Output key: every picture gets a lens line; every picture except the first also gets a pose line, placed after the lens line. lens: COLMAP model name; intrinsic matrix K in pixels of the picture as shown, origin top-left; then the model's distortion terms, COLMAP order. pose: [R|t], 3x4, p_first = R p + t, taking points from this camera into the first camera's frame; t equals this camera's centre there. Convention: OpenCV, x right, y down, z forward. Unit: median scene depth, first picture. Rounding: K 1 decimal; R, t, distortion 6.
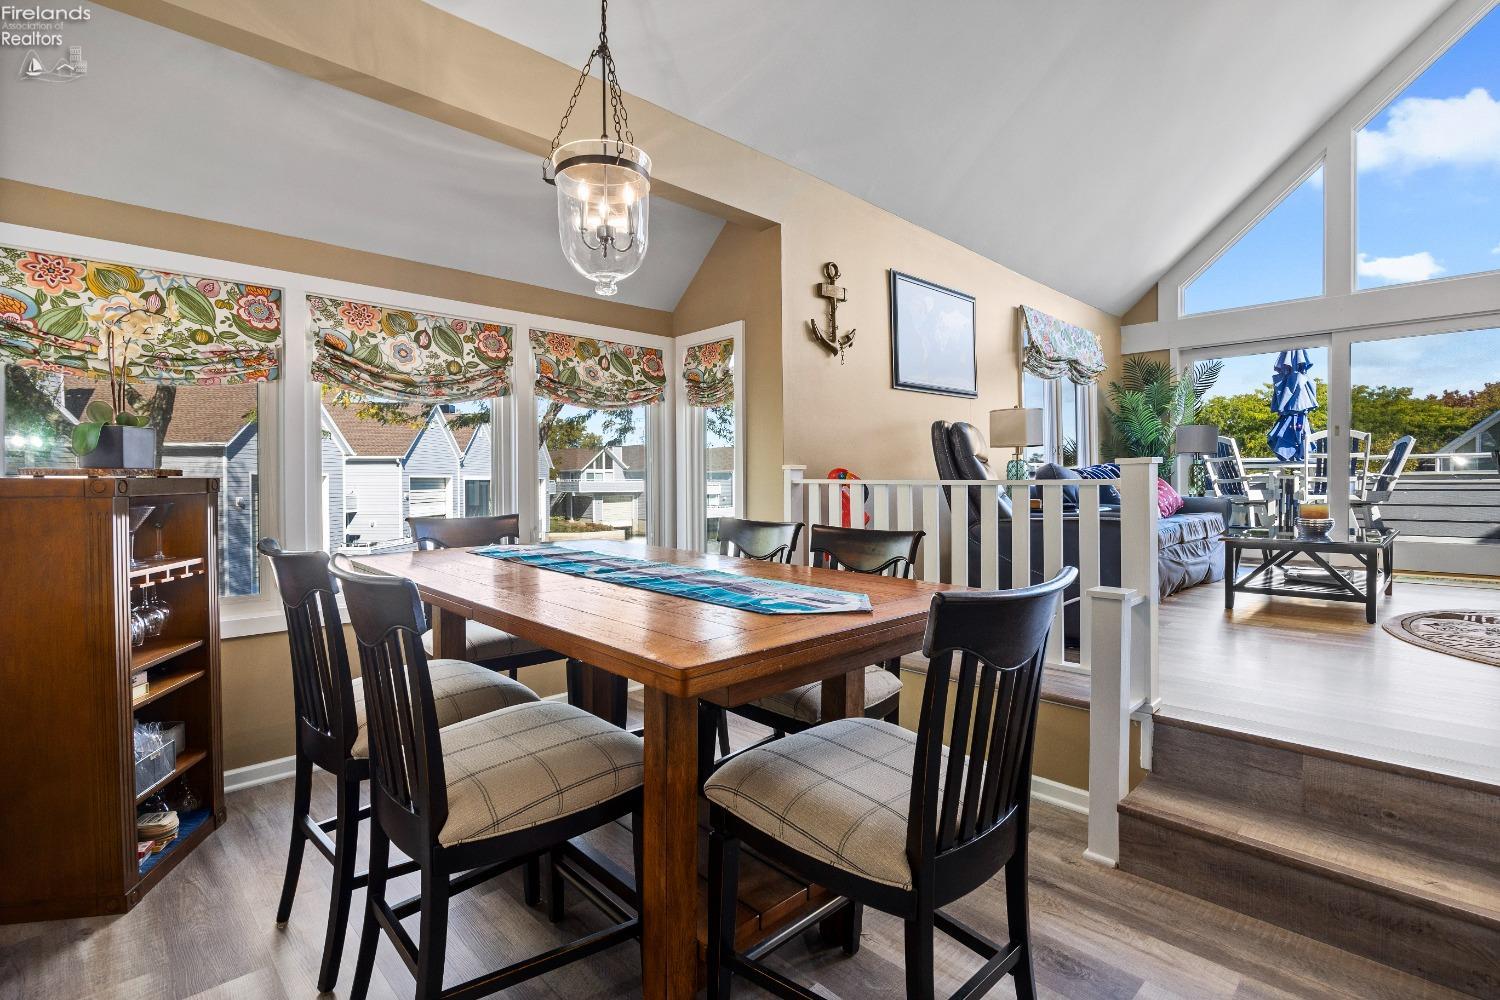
lens RADIAL K [[691.6, 0, 738.2], [0, 691.6, 488.8], [0, 0, 1]] dist [-0.016083, -0.000154]
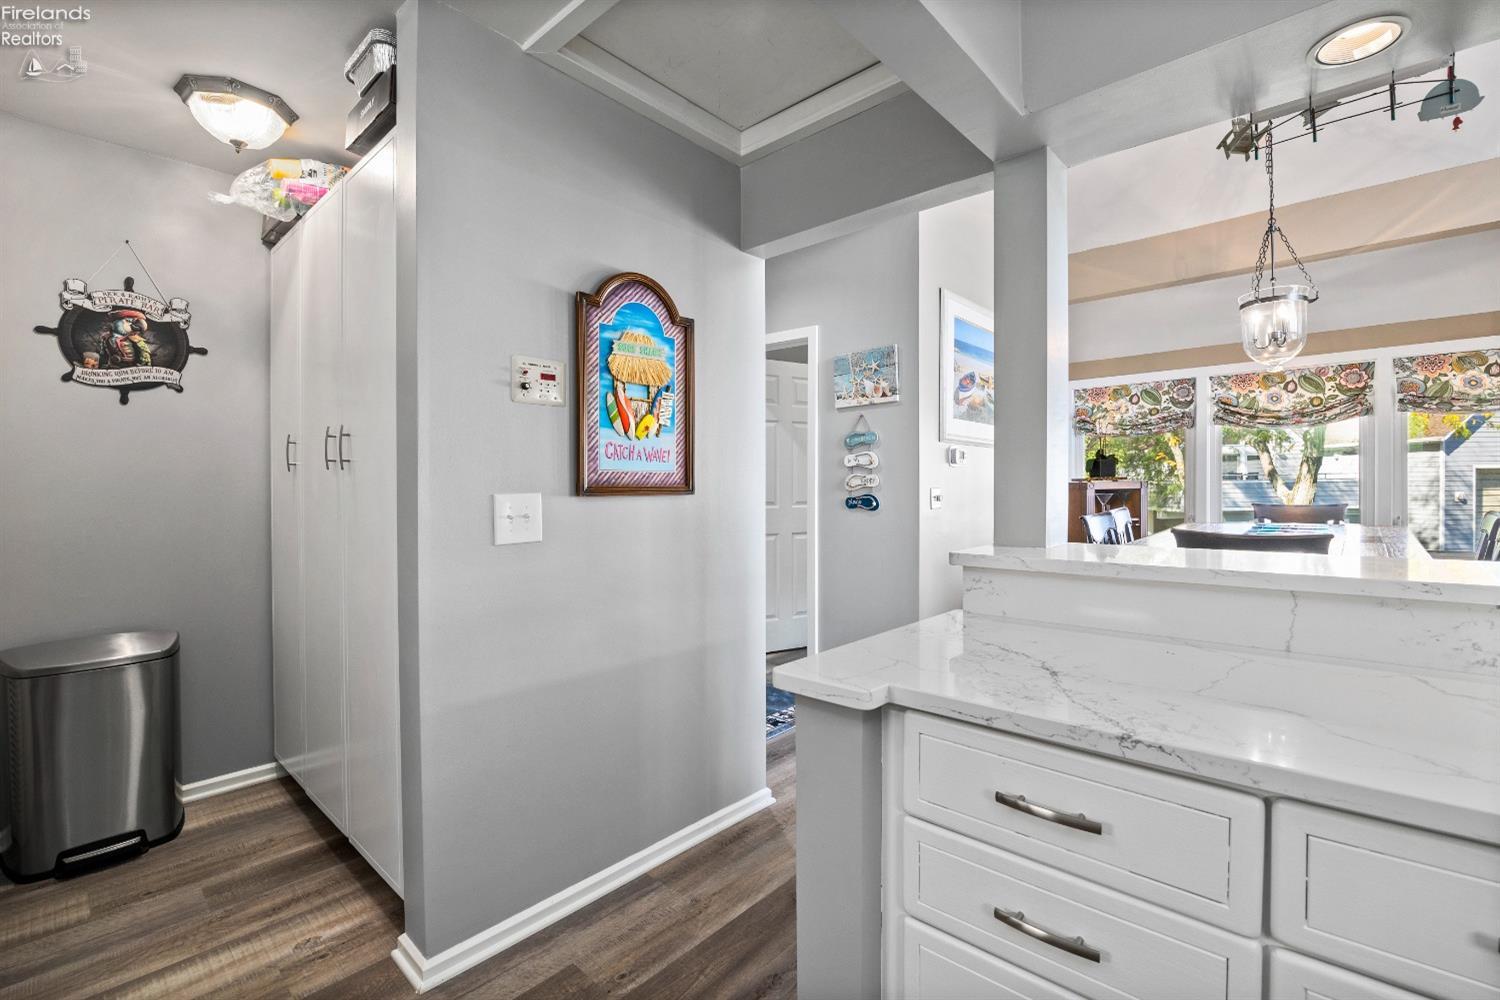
lens RADIAL K [[667.2, 0, 752.3], [0, 667.2, 495.1], [0, 0, 1]] dist [-0.018381, 0.001704]
pose [[0.070699, 0.016513, -0.997361, 0.807626], [0.002019, 0.999859, 0.016697, -0.006533], [0.997496, -0.003194, 0.070656, -0.245187]]
